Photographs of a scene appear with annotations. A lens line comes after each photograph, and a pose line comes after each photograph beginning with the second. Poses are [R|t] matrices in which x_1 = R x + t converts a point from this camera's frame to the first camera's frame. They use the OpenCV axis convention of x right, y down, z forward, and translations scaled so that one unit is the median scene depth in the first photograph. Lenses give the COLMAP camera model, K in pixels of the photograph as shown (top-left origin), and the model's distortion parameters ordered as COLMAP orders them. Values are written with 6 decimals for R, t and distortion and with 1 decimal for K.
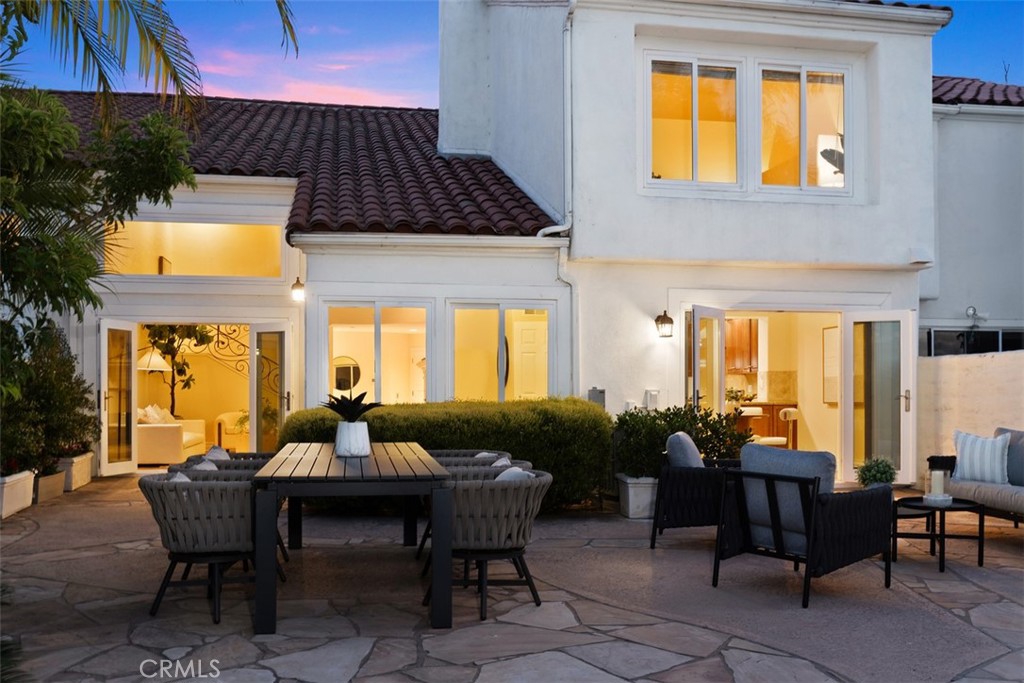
lens RADIAL K [[964.4, 0, 512.0], [0, 964.4, 341.5], [0, 0, 1]] dist [0.020357, 0.000416]
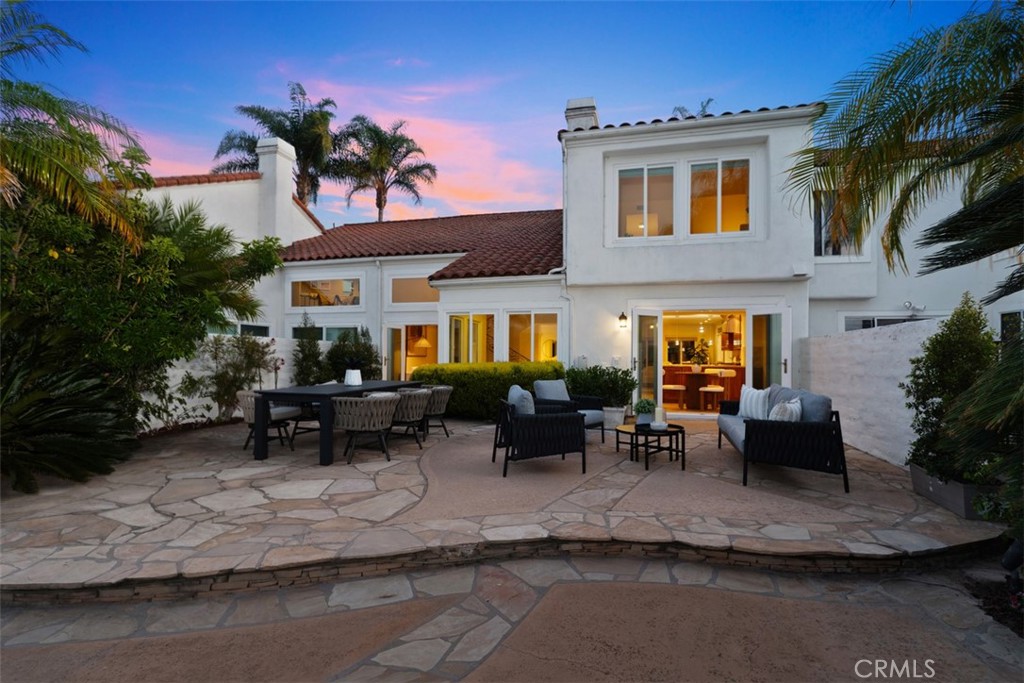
lens RADIAL K [[505.3, 0, 512.0], [0, 505.3, 341.5], [0, 0, 1]] dist [-0.001384, 0.000045]
pose [[0.891976, -0.004210, -0.452064, 0.392890], [0.013038, 0.999780, 0.016415, 0.003594], [0.451896, -0.020536, 0.891834, 0.087693]]
